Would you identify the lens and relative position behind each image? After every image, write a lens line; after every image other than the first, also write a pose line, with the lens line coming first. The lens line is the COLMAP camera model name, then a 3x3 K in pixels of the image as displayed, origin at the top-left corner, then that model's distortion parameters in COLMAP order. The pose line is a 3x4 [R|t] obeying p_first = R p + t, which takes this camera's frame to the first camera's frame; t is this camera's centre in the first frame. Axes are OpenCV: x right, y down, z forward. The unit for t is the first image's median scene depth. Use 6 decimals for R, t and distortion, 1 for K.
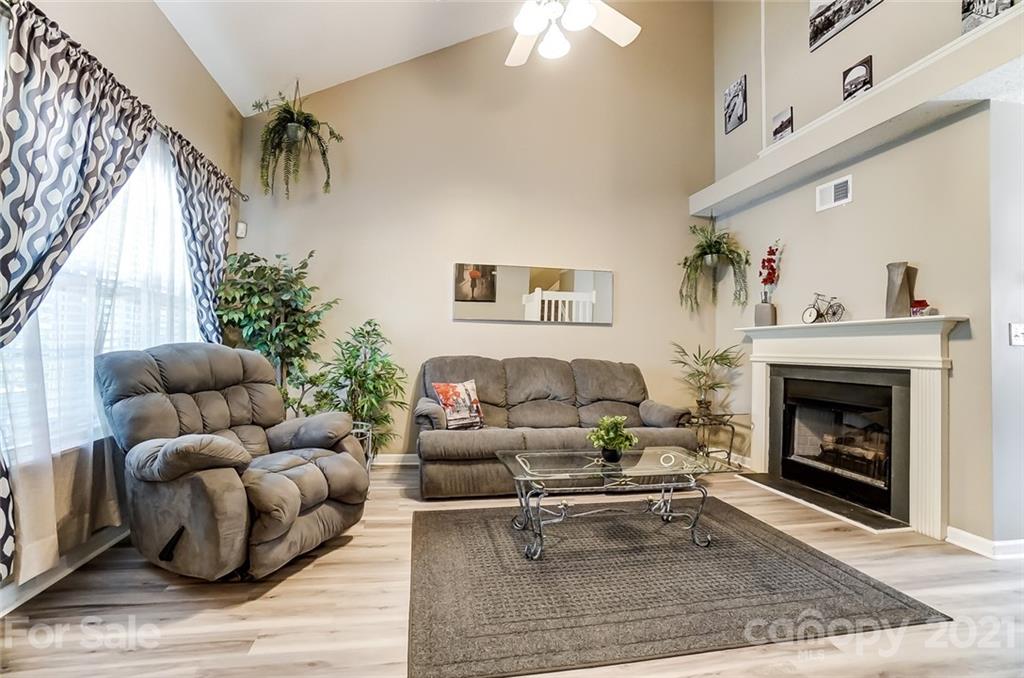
lens RADIAL K [[450.9, 0, 496.2], [0, 450.9, 338.3], [0, 0, 1]] dist [-0.065567, 0.023594]
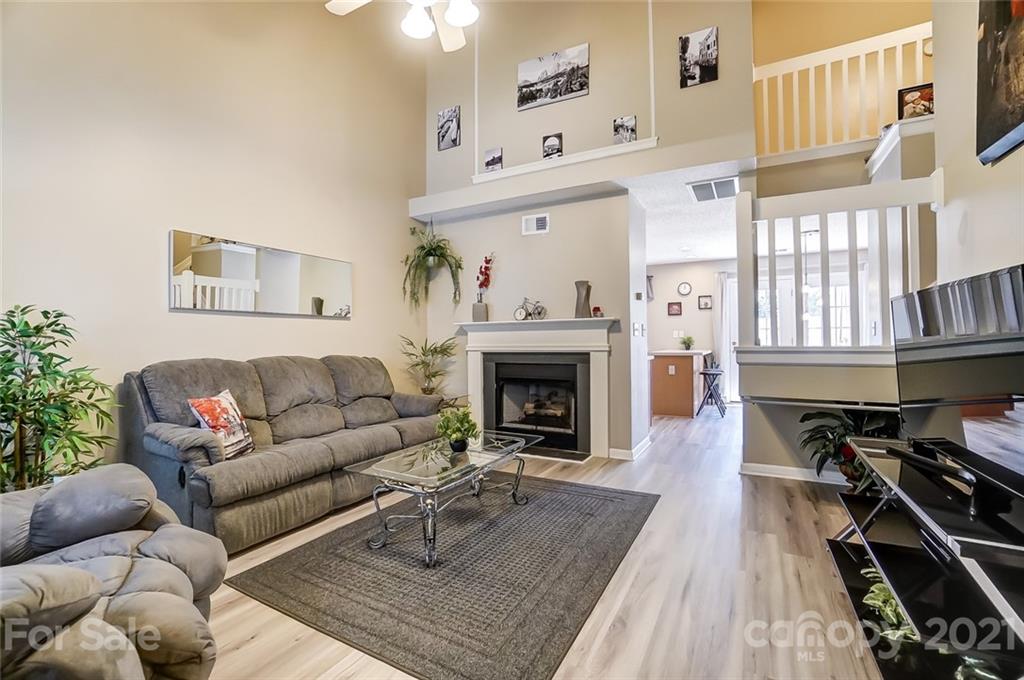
lens RADIAL K [[452.0, 0, 496.9], [0, 452.0, 342.1], [0, 0, 1]] dist [-0.070469, 0.021833]
pose [[0.635931, -0.026215, 0.771300, -0.369272], [0.003610, 0.999513, 0.030995, -0.010937], [-0.771737, -0.016927, 0.635716, 0.194494]]
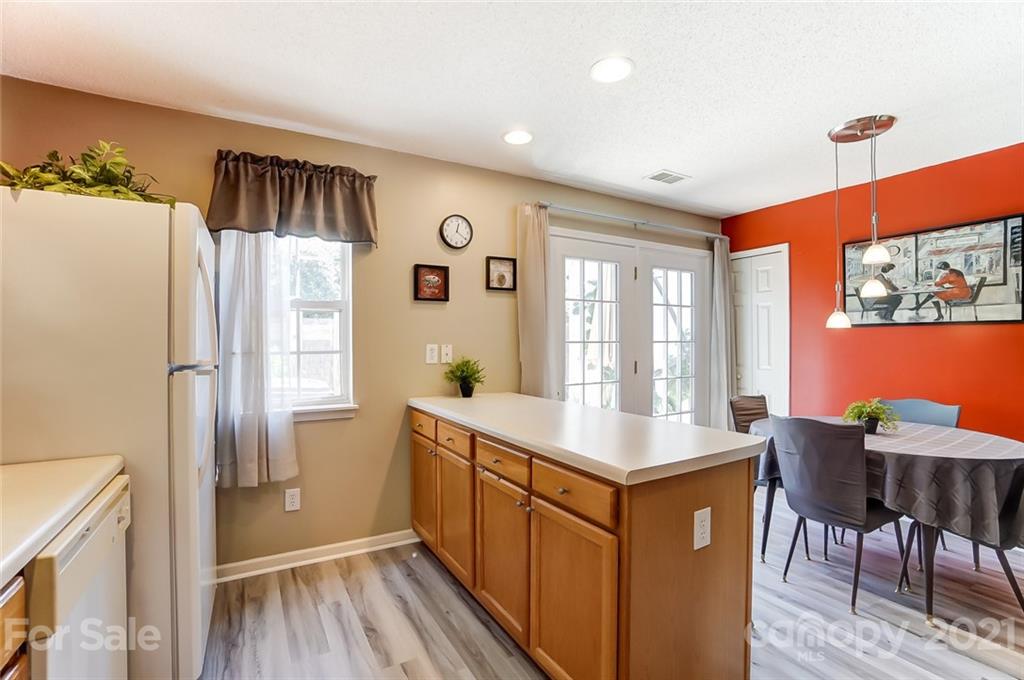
lens RADIAL K [[452.0, 0, 496.9], [0, 452.0, 342.1], [0, 0, 1]] dist [-0.070469, 0.021833]
pose [[-0.324406, -0.022772, 0.945644, 1.203432], [-0.026445, 0.999538, 0.014998, -0.009520], [-0.945548, -0.020142, -0.324859, 1.140810]]
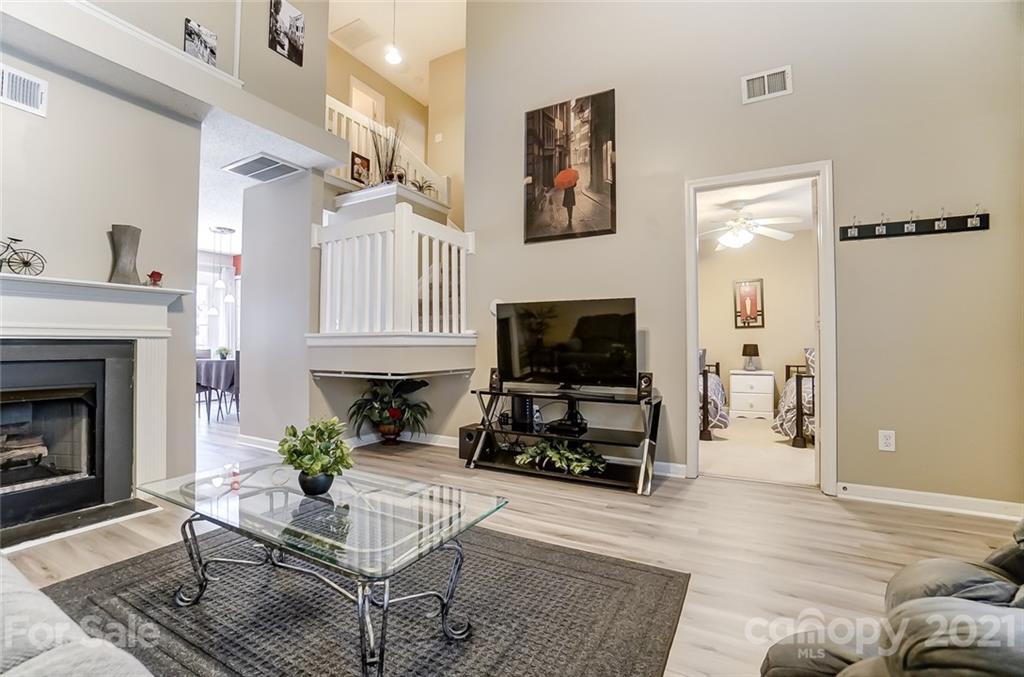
lens RADIAL K [[450.9, 0, 496.2], [0, 450.9, 337.8], [0, 0, 1]] dist [-0.065567, 0.023594]
pose [[-0.772799, -0.012041, 0.634537, -0.235429], [-0.030489, 0.999370, -0.018169, 0.048458], [-0.633918, -0.033388, -0.772679, 0.982383]]
